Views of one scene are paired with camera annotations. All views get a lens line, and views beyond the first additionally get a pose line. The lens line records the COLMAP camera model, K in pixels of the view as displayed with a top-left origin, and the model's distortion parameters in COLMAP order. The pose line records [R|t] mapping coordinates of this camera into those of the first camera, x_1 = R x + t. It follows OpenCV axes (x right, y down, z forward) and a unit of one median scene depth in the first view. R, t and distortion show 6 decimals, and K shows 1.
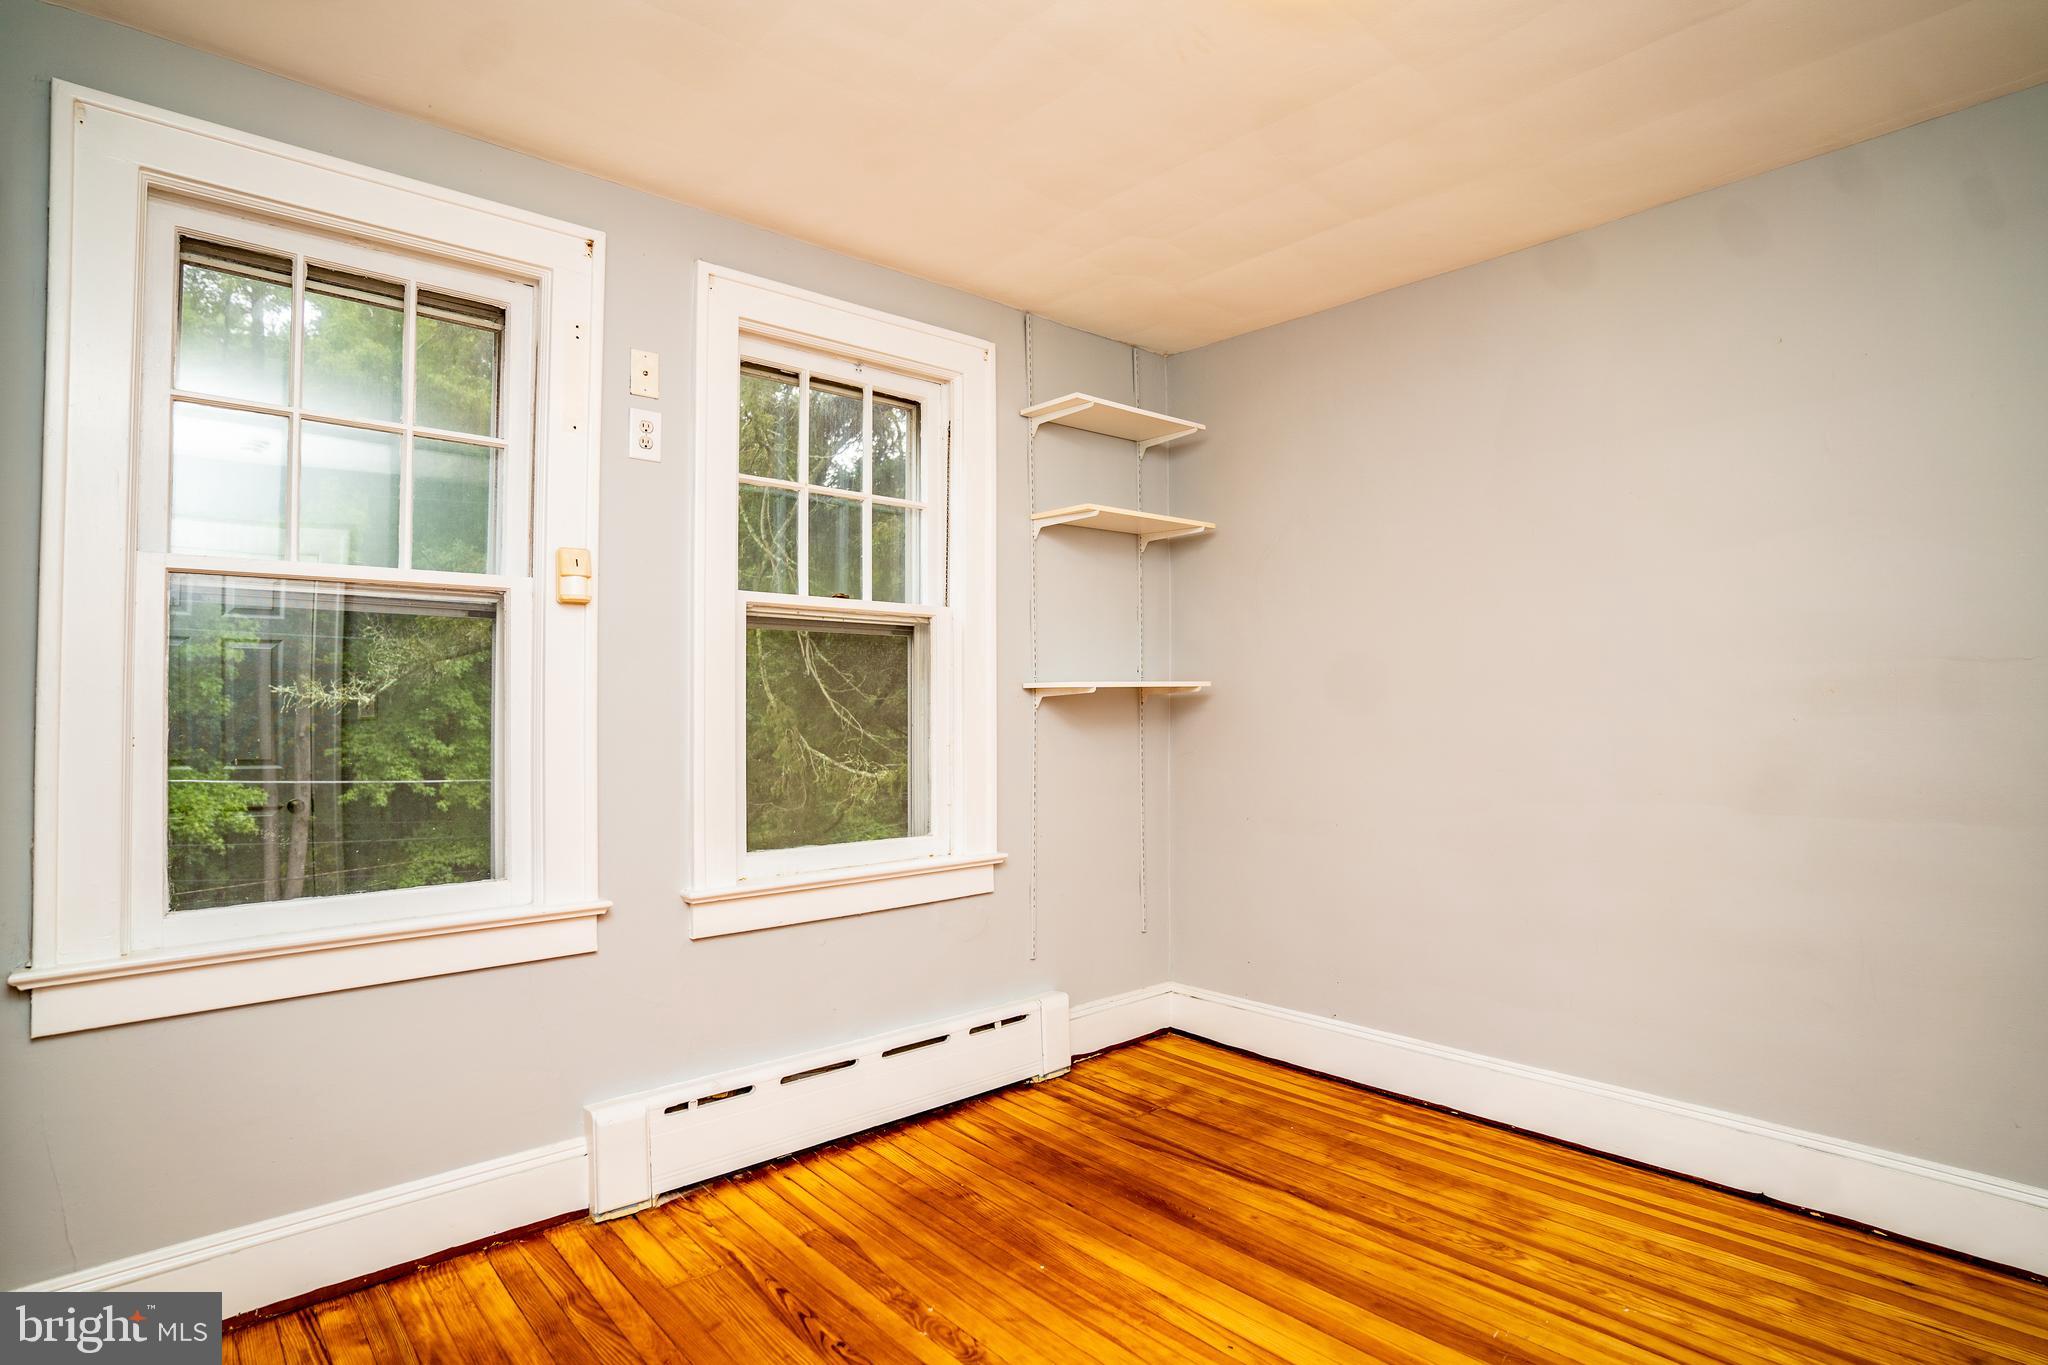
lens RADIAL K [[1028.8, 0, 1061.4], [0, 1028.8, 669.7], [0, 0, 1]] dist [-0.072503, 0.030224]
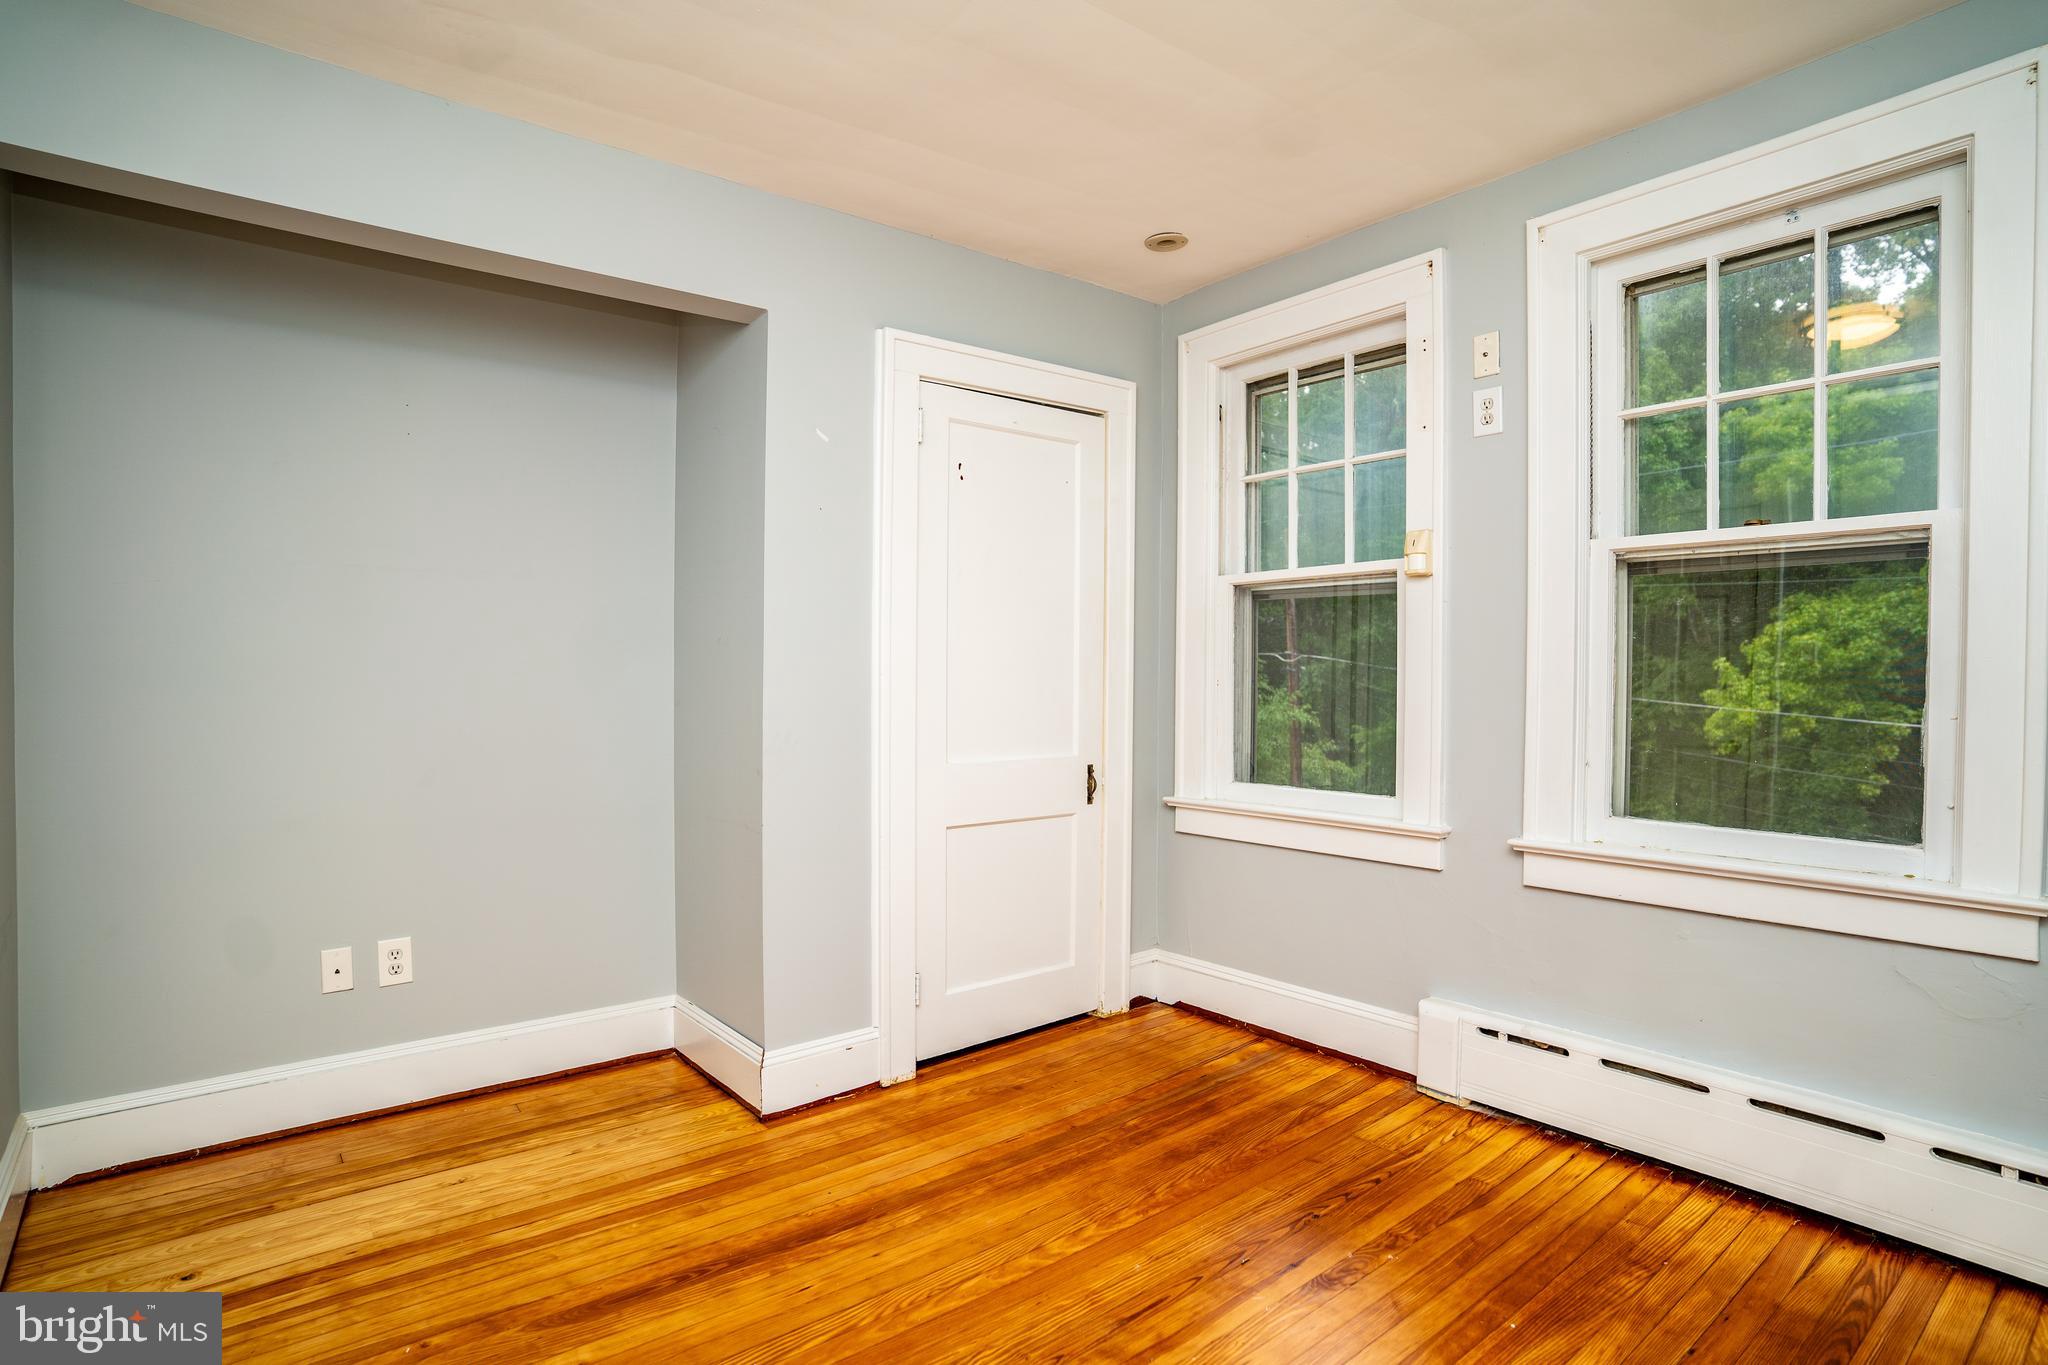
lens RADIAL K [[1028.8, 0, 1027.6], [0, 1028.8, 680.4], [0, 0, 1]] dist [-0.072503, 0.030224]
pose [[-0.056550, 0.009655, -0.998353, 0.728027], [0.035340, 0.999346, 0.007663, 0.031362], [0.997774, -0.034849, -0.056855, 0.584201]]
